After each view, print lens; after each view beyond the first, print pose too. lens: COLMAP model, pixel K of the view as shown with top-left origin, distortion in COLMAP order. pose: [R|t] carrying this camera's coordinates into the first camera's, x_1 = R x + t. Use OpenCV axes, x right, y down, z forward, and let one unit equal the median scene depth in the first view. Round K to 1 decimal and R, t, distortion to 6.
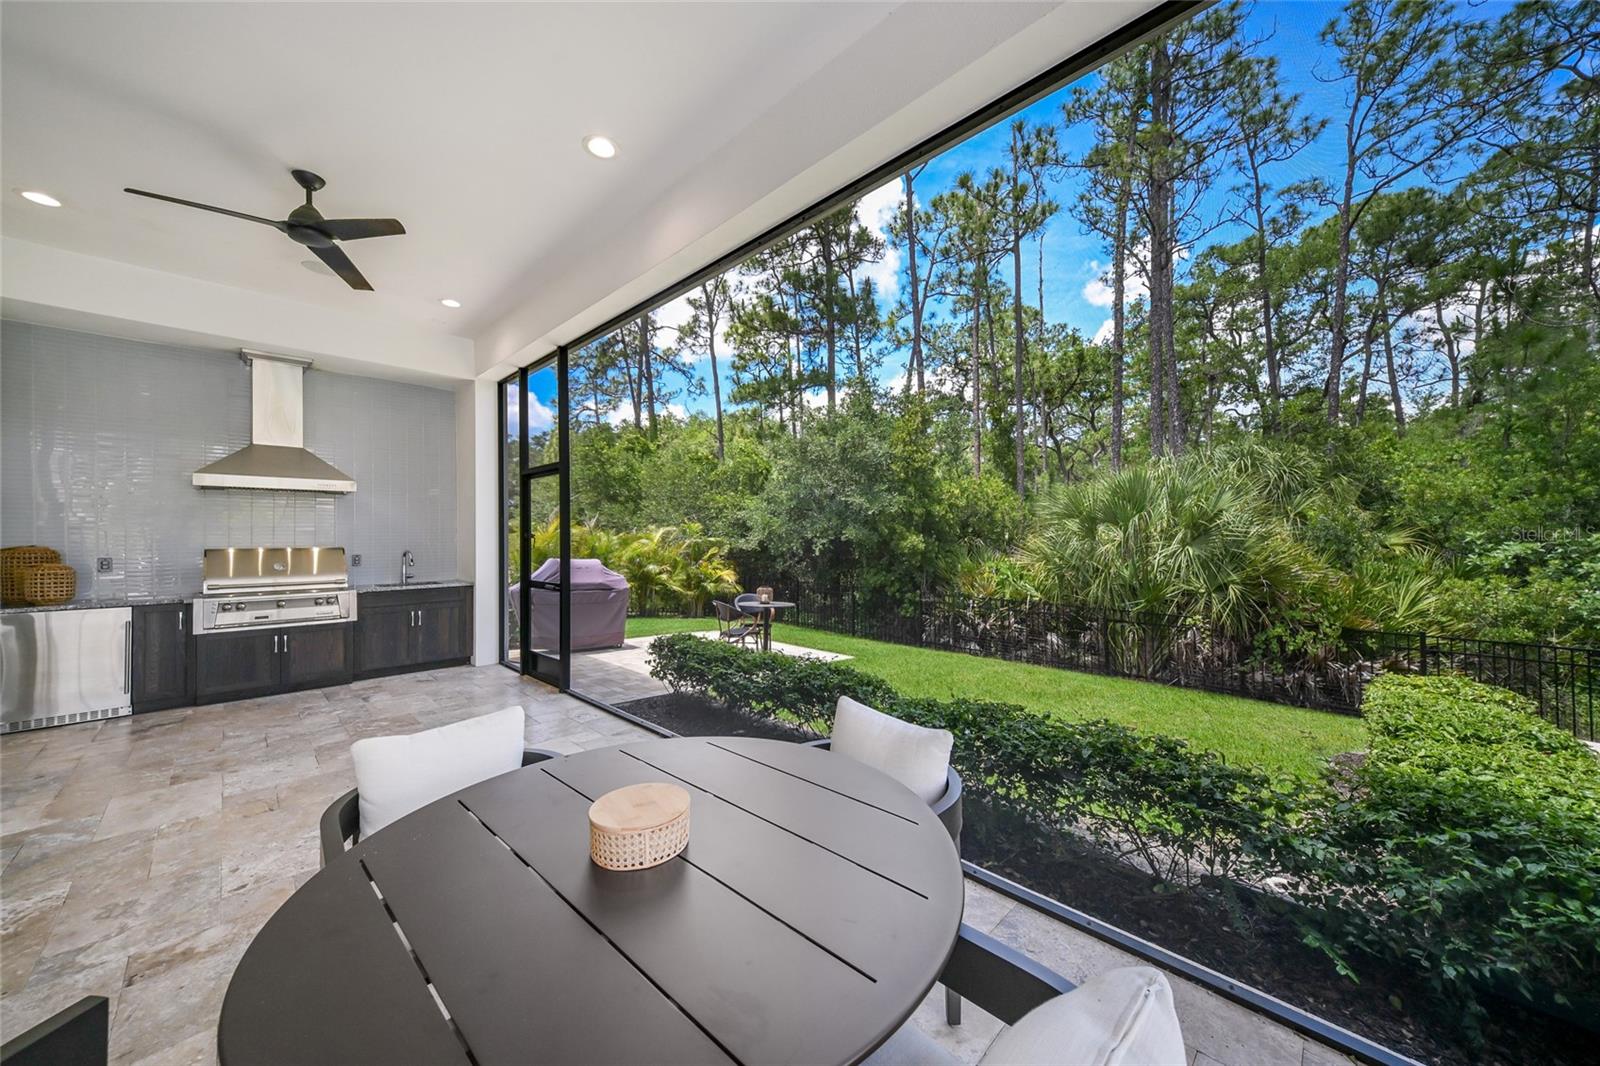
lens RADIAL K [[583.9, 0, 820.1], [0, 583.9, 534.7], [0, 0, 1]] dist [0.022347, -0.000202]
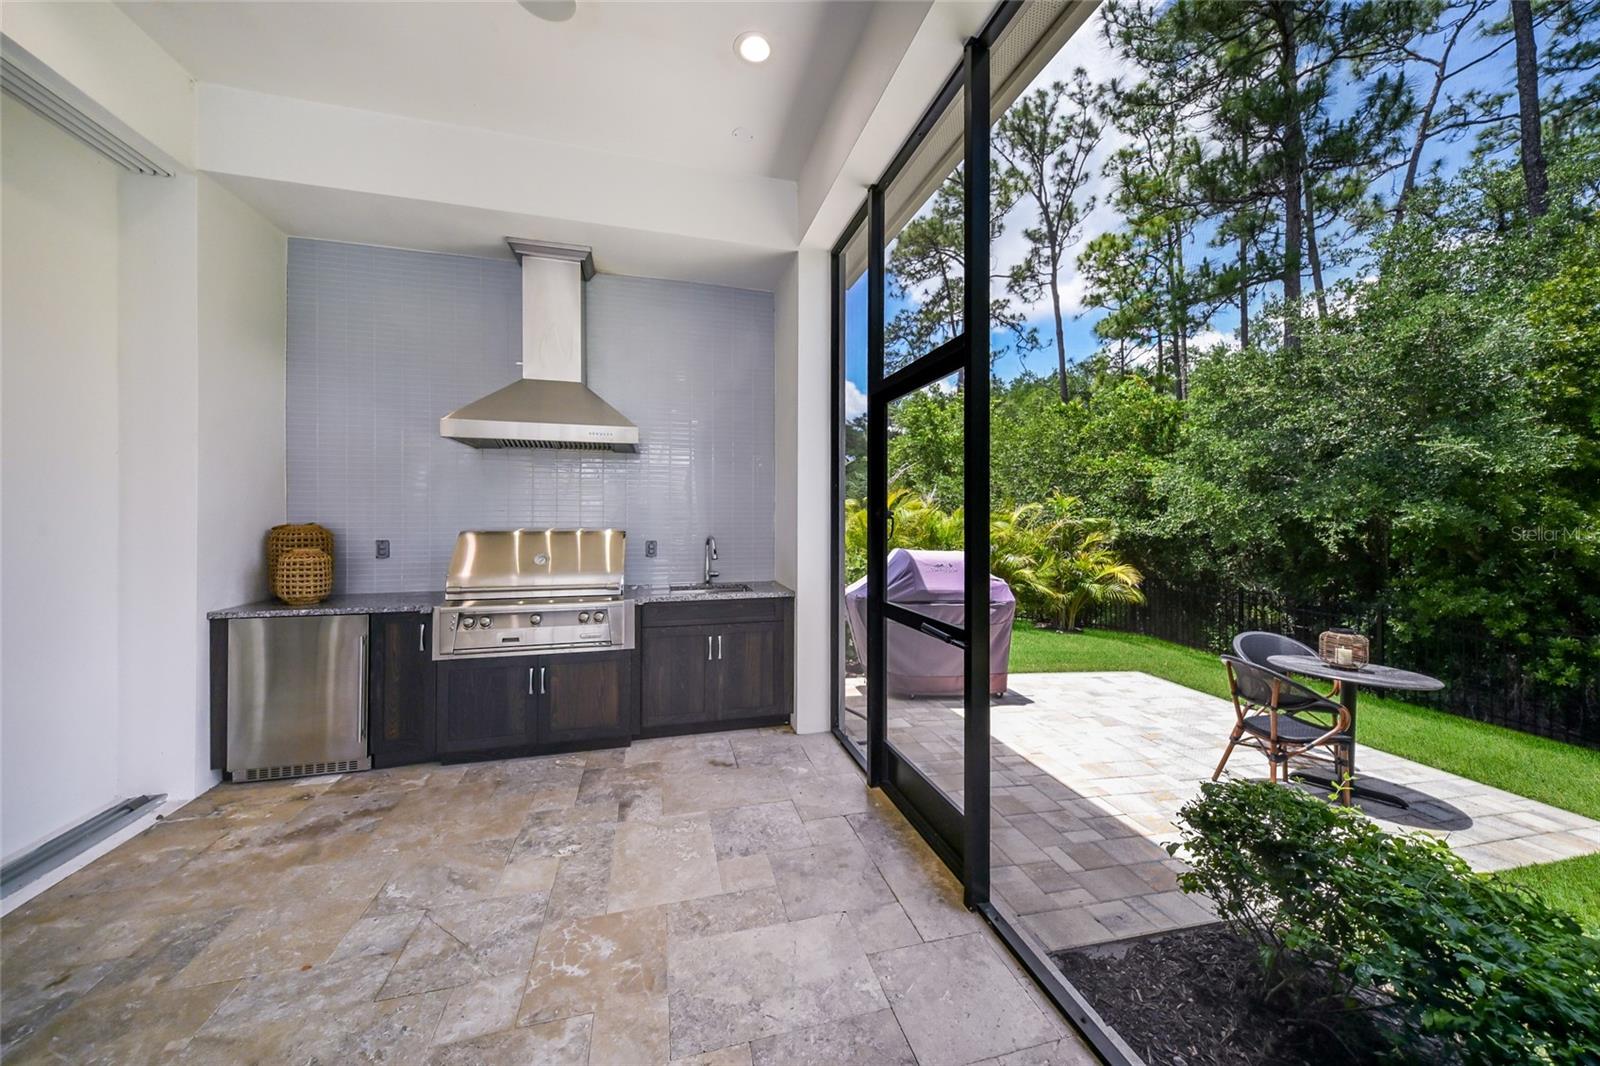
lens RADIAL K [[564.7, 0, 799.6], [0, 564.7, 515.0], [0, 0, 1]] dist [-0.002517, -0.000403]
pose [[0.855618, 0.008115, -0.517544, -0.177155], [-0.006192, 0.999966, 0.005443, -0.000297], [0.517571, -0.001453, 0.855639, 0.316112]]
